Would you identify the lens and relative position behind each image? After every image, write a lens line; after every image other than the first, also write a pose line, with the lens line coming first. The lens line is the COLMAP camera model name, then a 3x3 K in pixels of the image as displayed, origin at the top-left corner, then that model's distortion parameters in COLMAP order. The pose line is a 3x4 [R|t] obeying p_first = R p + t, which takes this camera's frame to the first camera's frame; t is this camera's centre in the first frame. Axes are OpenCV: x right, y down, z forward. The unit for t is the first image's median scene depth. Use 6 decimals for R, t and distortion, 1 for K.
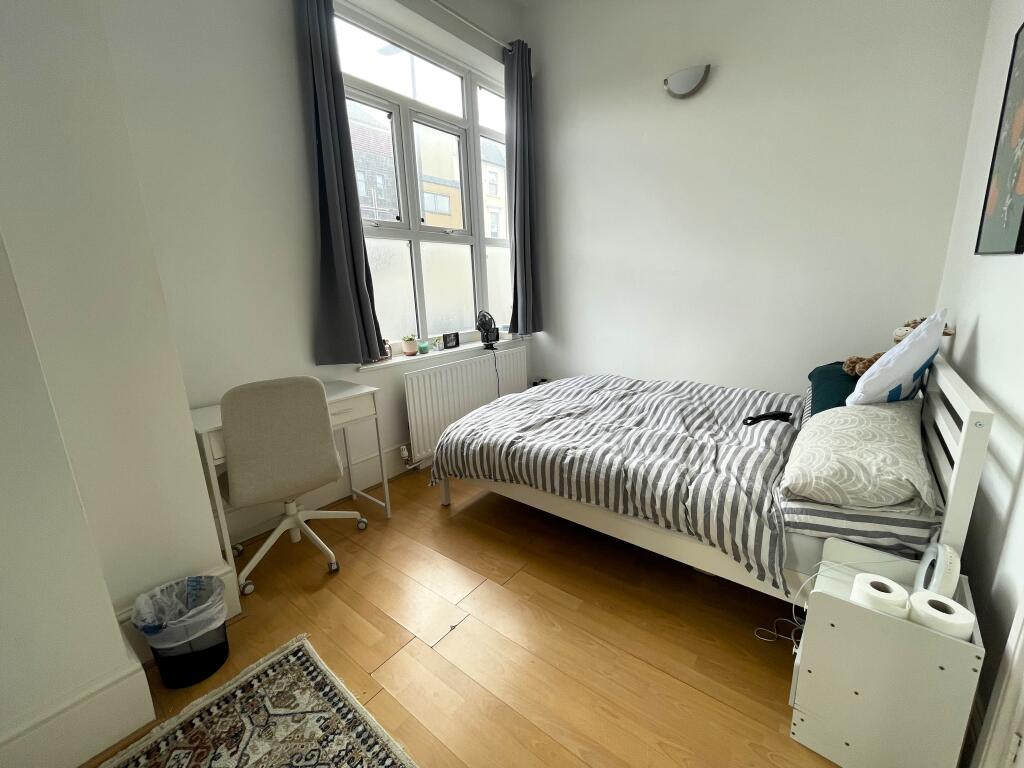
lens RADIAL K [[418.5, 0, 511.6], [0, 418.5, 383.6], [0, 0, 1]] dist [-0.001209, -0.000367]
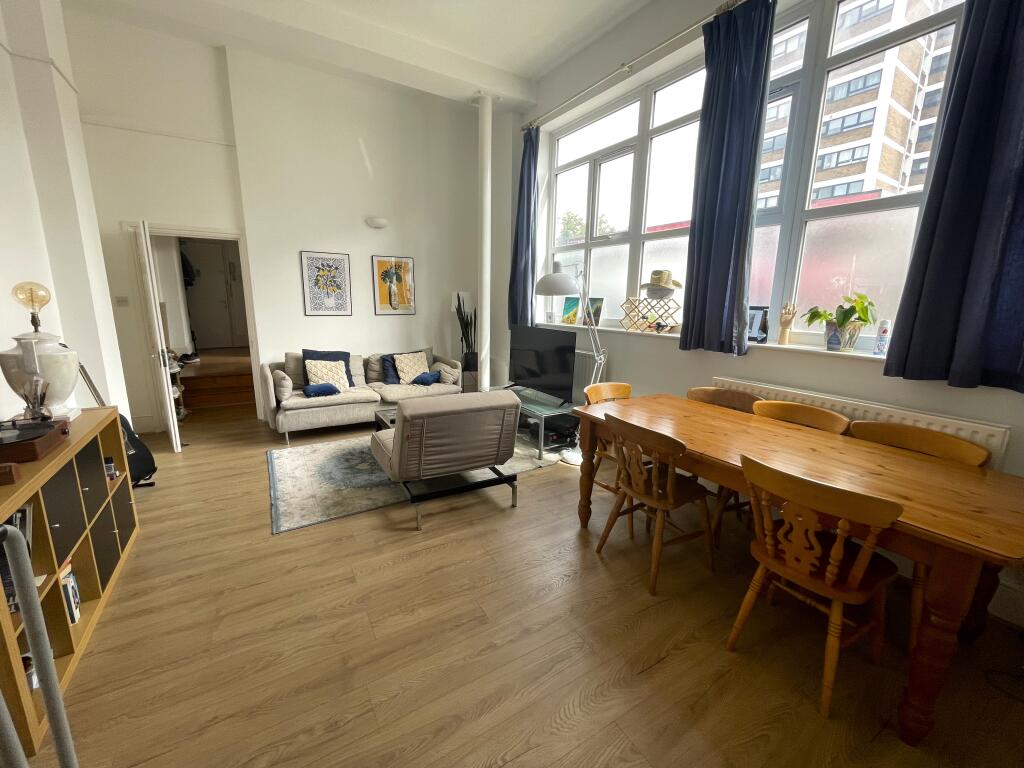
lens RADIAL K [[418.5, 0, 511.6], [0, 418.5, 383.6], [0, 0, 1]] dist [-0.001209, -0.000367]
pose [[-0.323046, 0.228407, -0.918407, 1.231244], [-0.200887, 0.931774, 0.302392, -0.266942], [0.924817, 0.282182, -0.255122, 1.169370]]
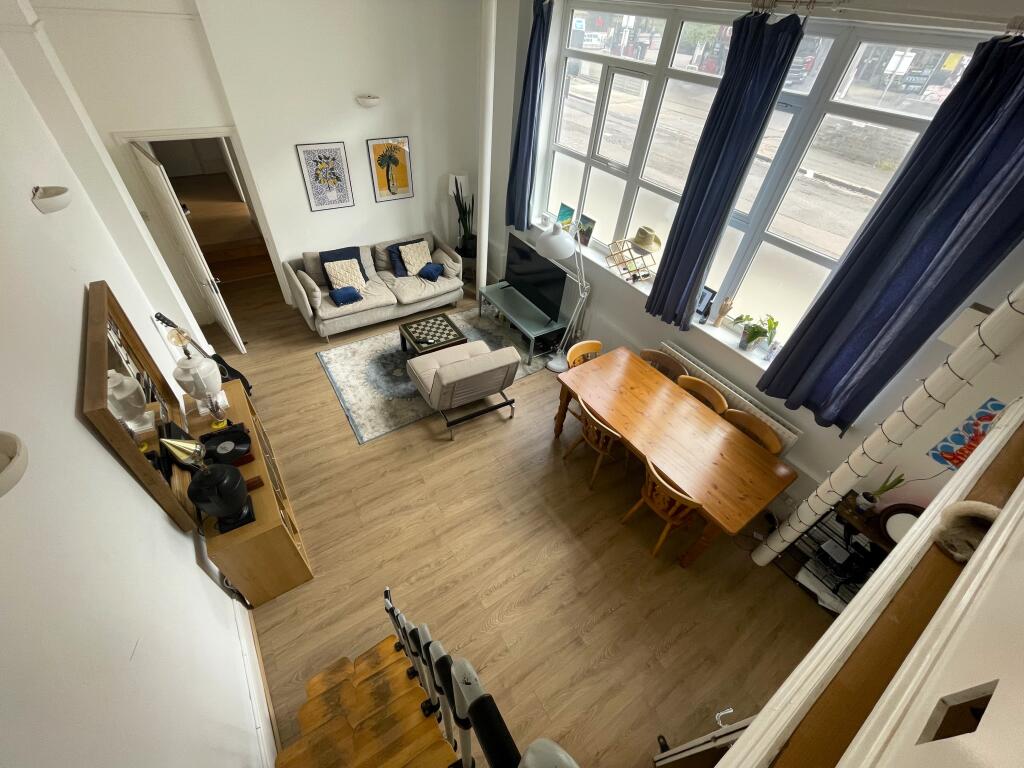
lens RADIAL K [[418.5, 0, 511.6], [0, 418.5, 383.6], [0, 0, 1]] dist [-0.001209, -0.000367]
pose [[-0.288731, 0.668074, -0.685792, 1.317144], [-0.261925, 0.633854, 0.727753, -0.804940], [0.920885, 0.389751, -0.008028, 0.985486]]
